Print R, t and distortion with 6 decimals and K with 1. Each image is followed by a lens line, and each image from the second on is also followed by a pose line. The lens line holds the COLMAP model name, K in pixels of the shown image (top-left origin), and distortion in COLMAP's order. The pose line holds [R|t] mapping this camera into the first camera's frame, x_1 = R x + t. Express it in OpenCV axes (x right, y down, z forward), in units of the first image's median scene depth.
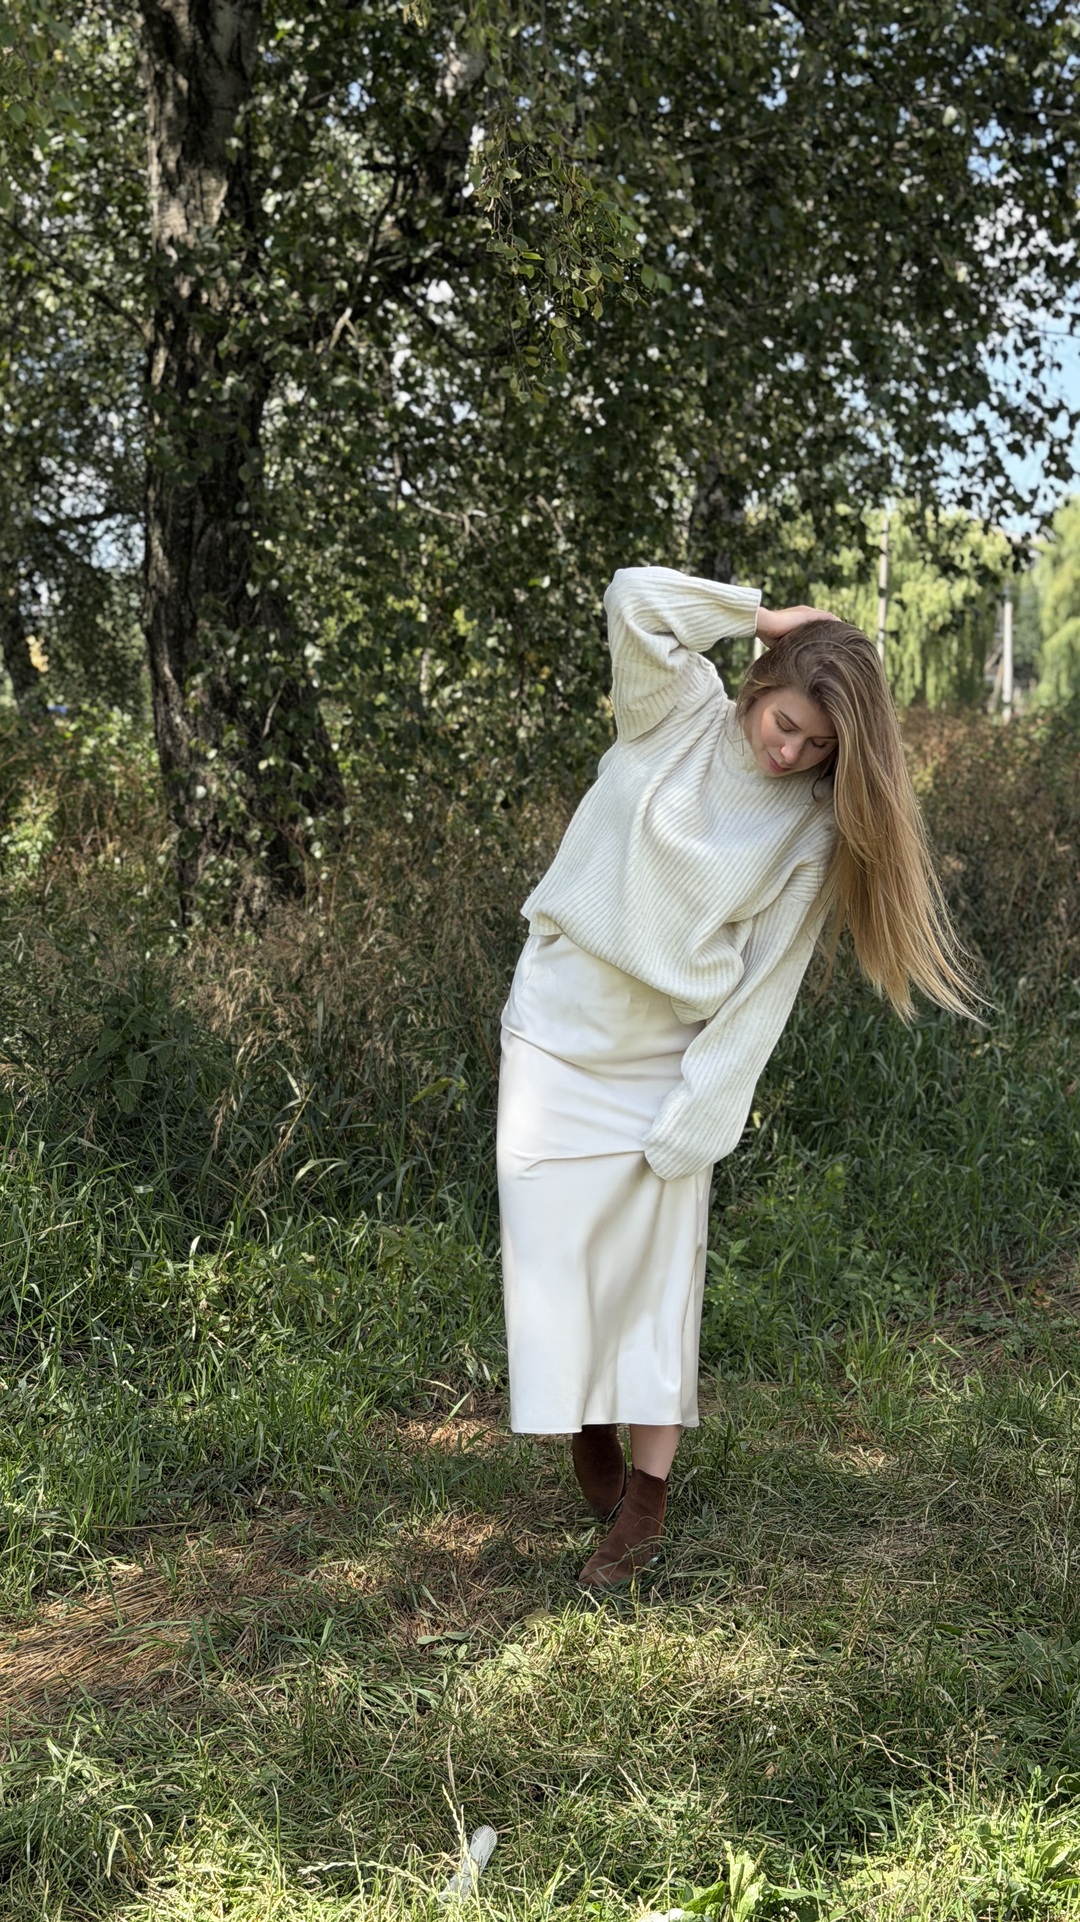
lens RADIAL K [[2718.1, 0, 540.4], [0, 2718.1, 957.5], [0, 0, 1]] dist [0.185772, 0.000000]
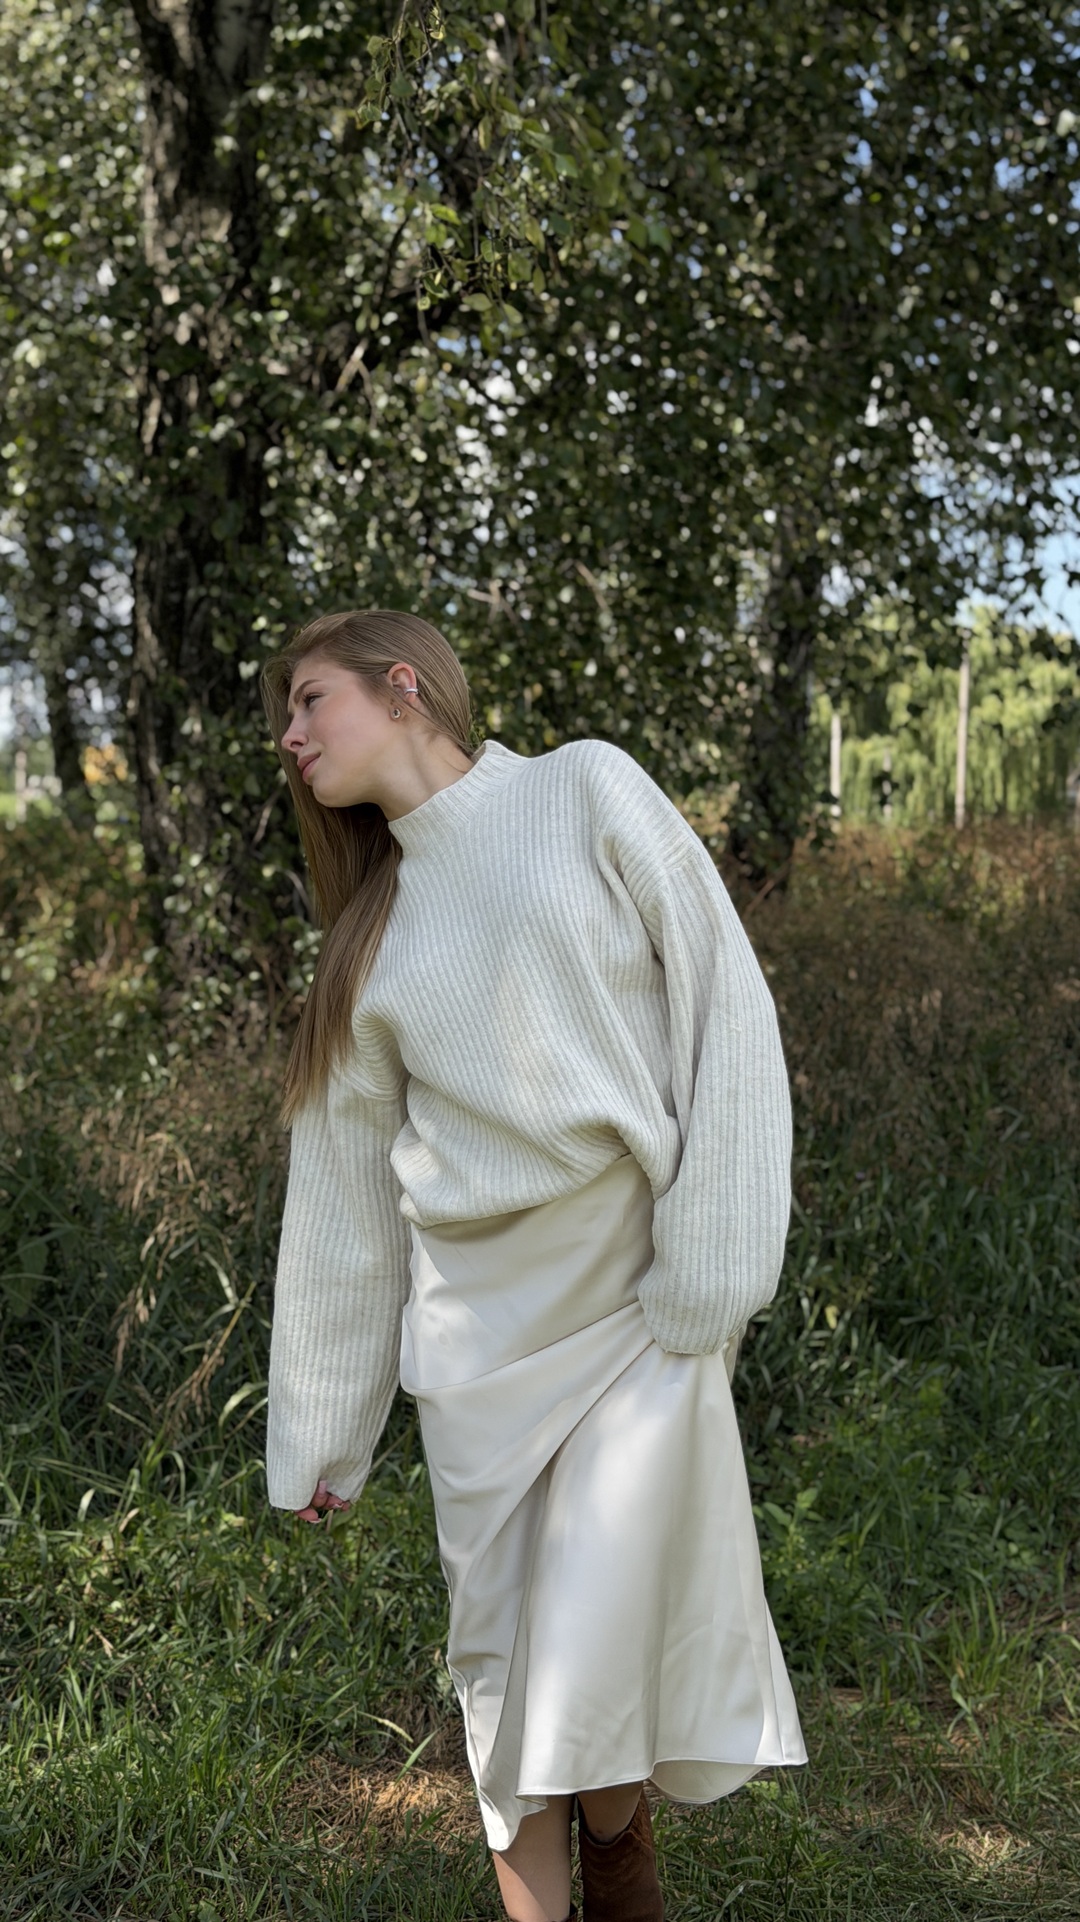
lens RADIAL K [[2718.1, 0, 537.1], [0, 2718.1, 961.3], [0, 0, 1]] dist [0.185772, 0.000000]
pose [[0.999550, 0.006404, -0.029314, 0.015724], [-0.007580, 0.999163, -0.040187, -0.011630], [0.029032, 0.040391, 0.998762, 0.188108]]
